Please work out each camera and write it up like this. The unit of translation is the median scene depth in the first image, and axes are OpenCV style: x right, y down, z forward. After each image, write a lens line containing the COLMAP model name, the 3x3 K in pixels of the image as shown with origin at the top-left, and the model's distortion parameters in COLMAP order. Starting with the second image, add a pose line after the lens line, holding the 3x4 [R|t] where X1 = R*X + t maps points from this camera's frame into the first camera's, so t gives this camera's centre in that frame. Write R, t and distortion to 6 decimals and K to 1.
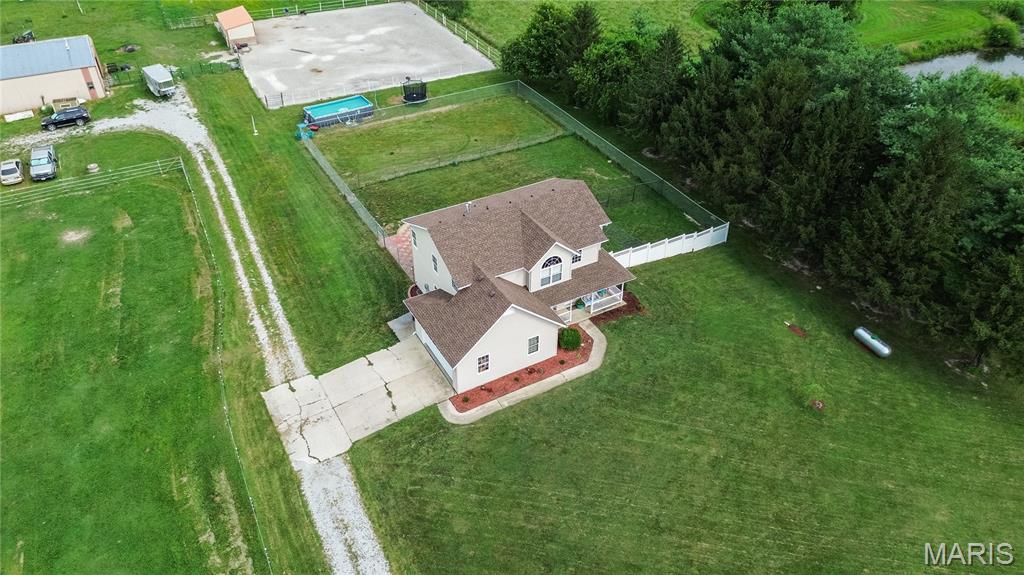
lens RADIAL K [[698.1, 0, 515.5], [0, 698.1, 312.5], [0, 0, 1]] dist [0.004545, -0.005160]
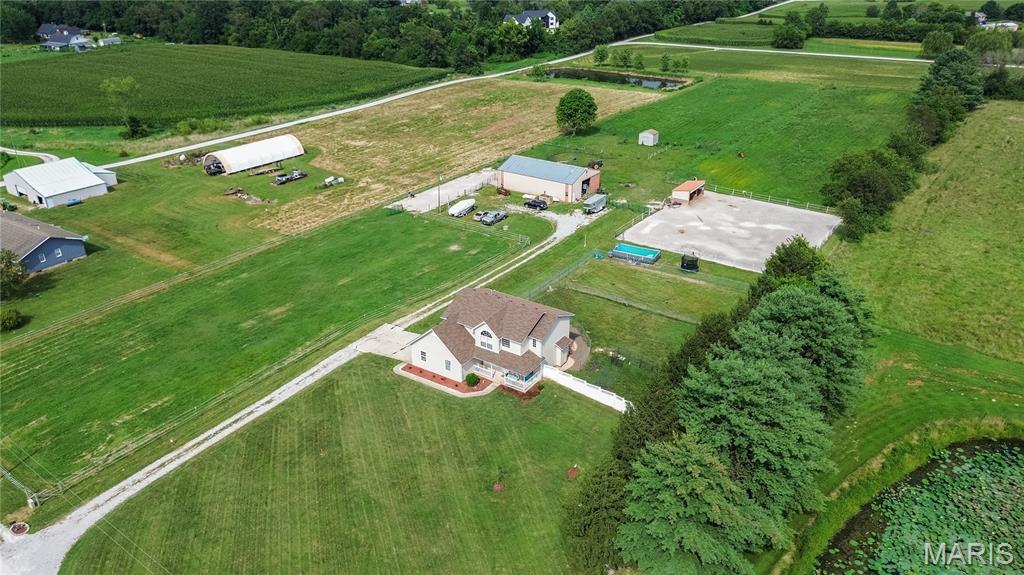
lens RADIAL K [[703.7, 0, 526.5], [0, 703.7, 364.4], [0, 0, 1]] dist [0.037022, -0.040222]
pose [[0.442700, 0.450906, -0.775049, 1.129806], [-0.558557, 0.814852, 0.155020, -0.258596], [0.701449, 0.364281, 0.612591, 0.041796]]
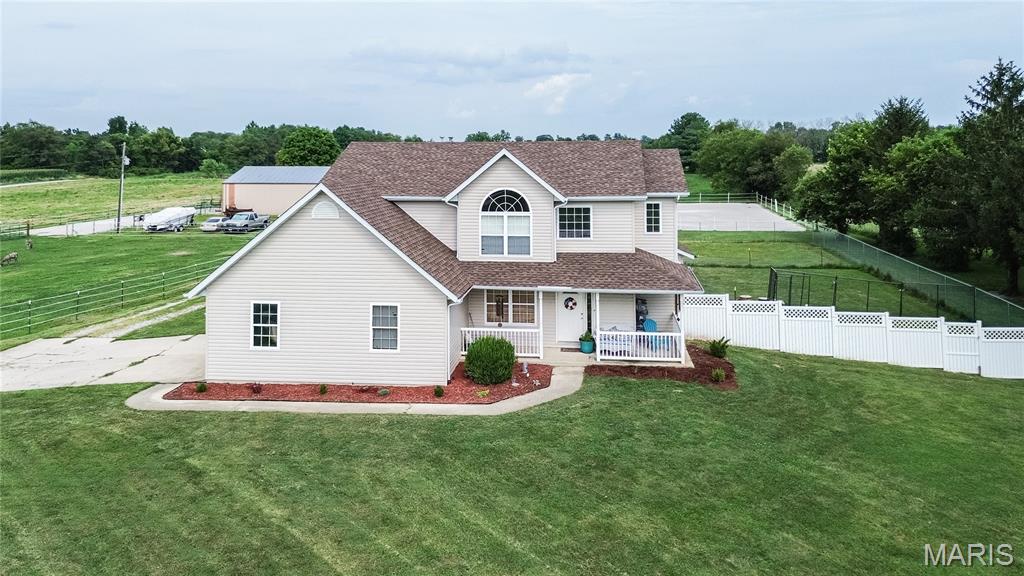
lens RADIAL K [[761.2, 0, 529.2], [0, 761.2, 188.5], [0, 0, 1]] dist [0.043270, -0.055009]
pose [[0.810799, 0.008542, -0.585263, 0.300903], [-0.359383, 0.796495, -0.486250, 0.139521], [0.462006, 0.604584, 0.648867, 0.506202]]
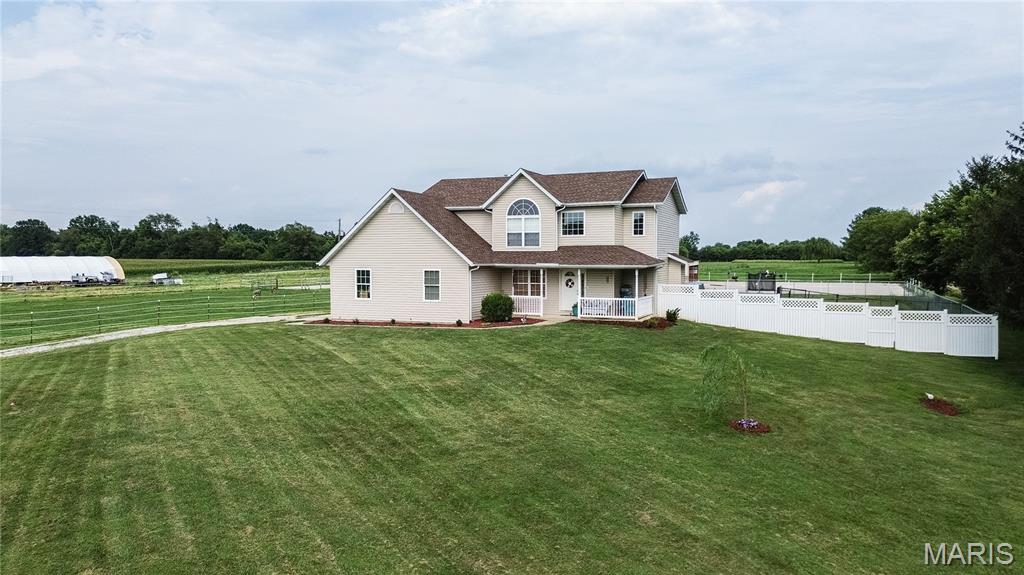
lens RADIAL K [[719.7, 0, 528.7], [0, 719.7, 365.9], [0, 0, 1]] dist [0.006646, 0.002441]
pose [[0.616889, 0.095764, -0.781202, 0.501445], [-0.494142, 0.819684, -0.289726, 0.208792], [0.612594, 0.564754, 0.552975, 0.538536]]
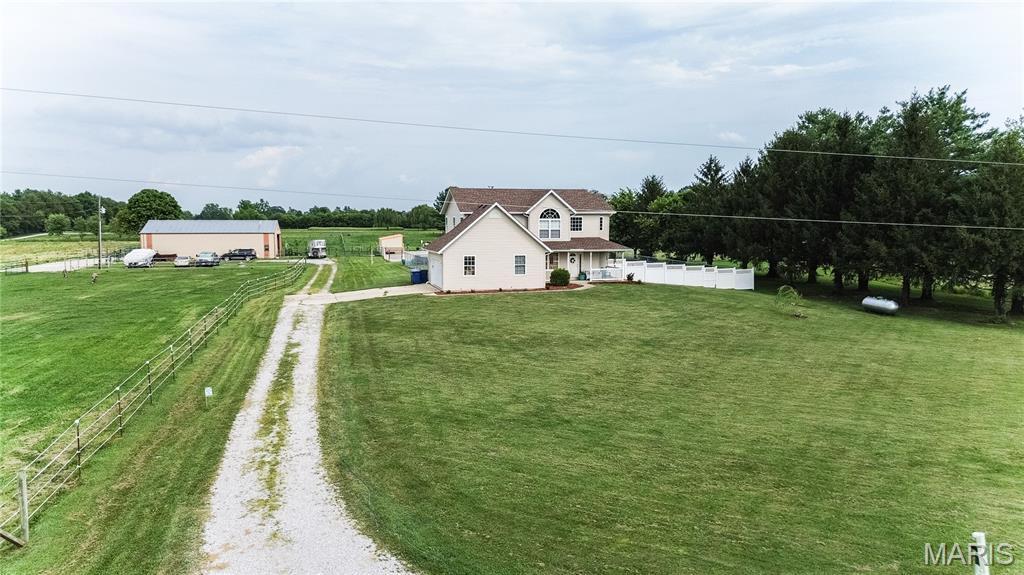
lens RADIAL K [[703.7, 0, 526.5], [0, 703.7, 364.4], [0, 0, 1]] dist [0.037022, -0.040222]
pose [[0.971031, 0.027229, -0.237398, 0.229393], [-0.137421, 0.876394, -0.461573, 0.526604], [0.195486, 0.480825, 0.854747, 0.102723]]
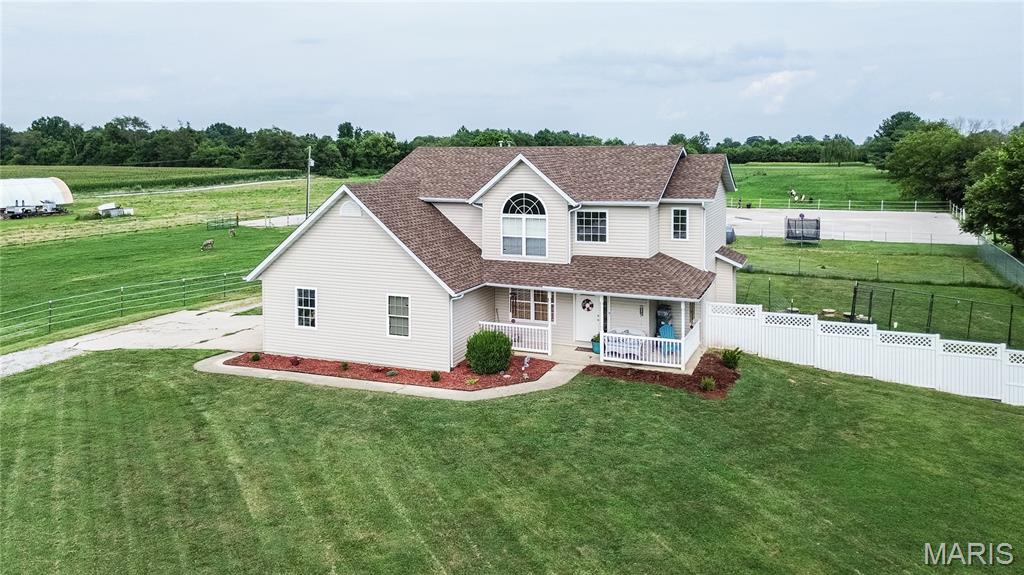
lens RADIAL K [[756.9, 0, 528.9], [0, 756.9, 235.6], [0, 0, 1]] dist [0.016202, -0.008039]
pose [[0.619792, 0.065507, -0.782027, 0.389884], [-0.490463, 0.810250, -0.320843, 0.098212], [0.612620, 0.582412, 0.534315, 0.556712]]
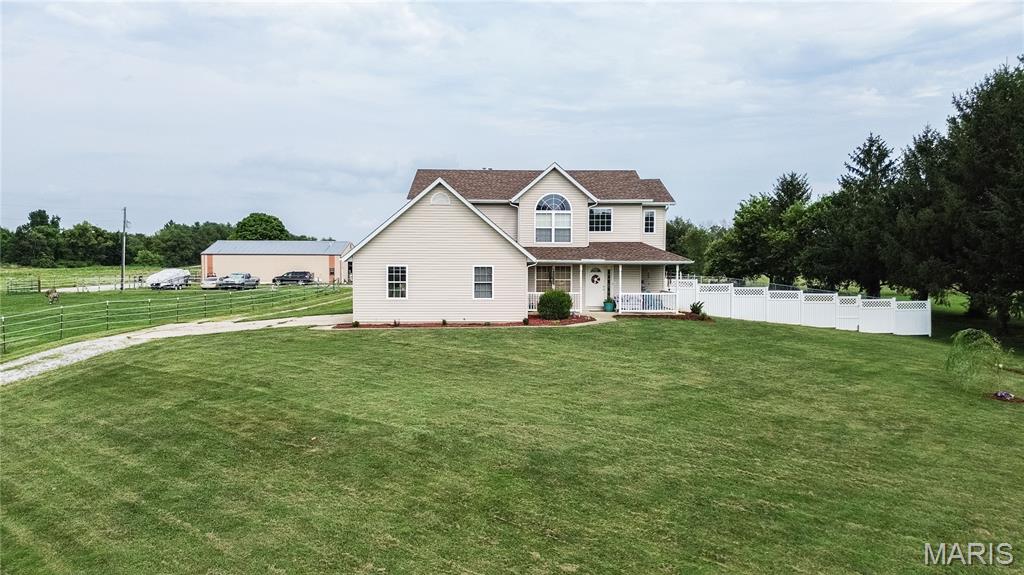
lens RADIAL K [[703.7, 0, 526.5], [0, 703.7, 364.4], [0, 0, 1]] dist [0.037022, -0.040222]
pose [[0.882906, 0.052645, -0.466590, 0.286166], [-0.289290, 0.843689, -0.452216, 0.305040], [0.369850, 0.534244, 0.760128, 0.420888]]
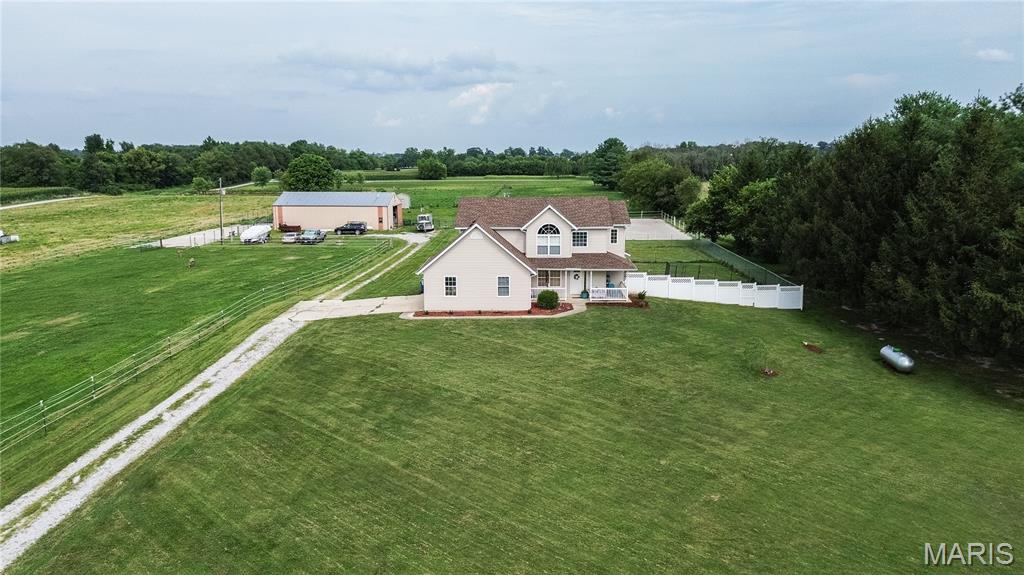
lens RADIAL K [[689.2, 0, 533.4], [0, 689.2, 385.3], [0, 0, 1]] dist [0.027609, -0.037288]
pose [[0.870597, 0.136757, -0.472608, 0.445805], [-0.302971, 0.905874, -0.295976, 0.367560], [0.387646, 0.400862, 0.830085, 0.154499]]
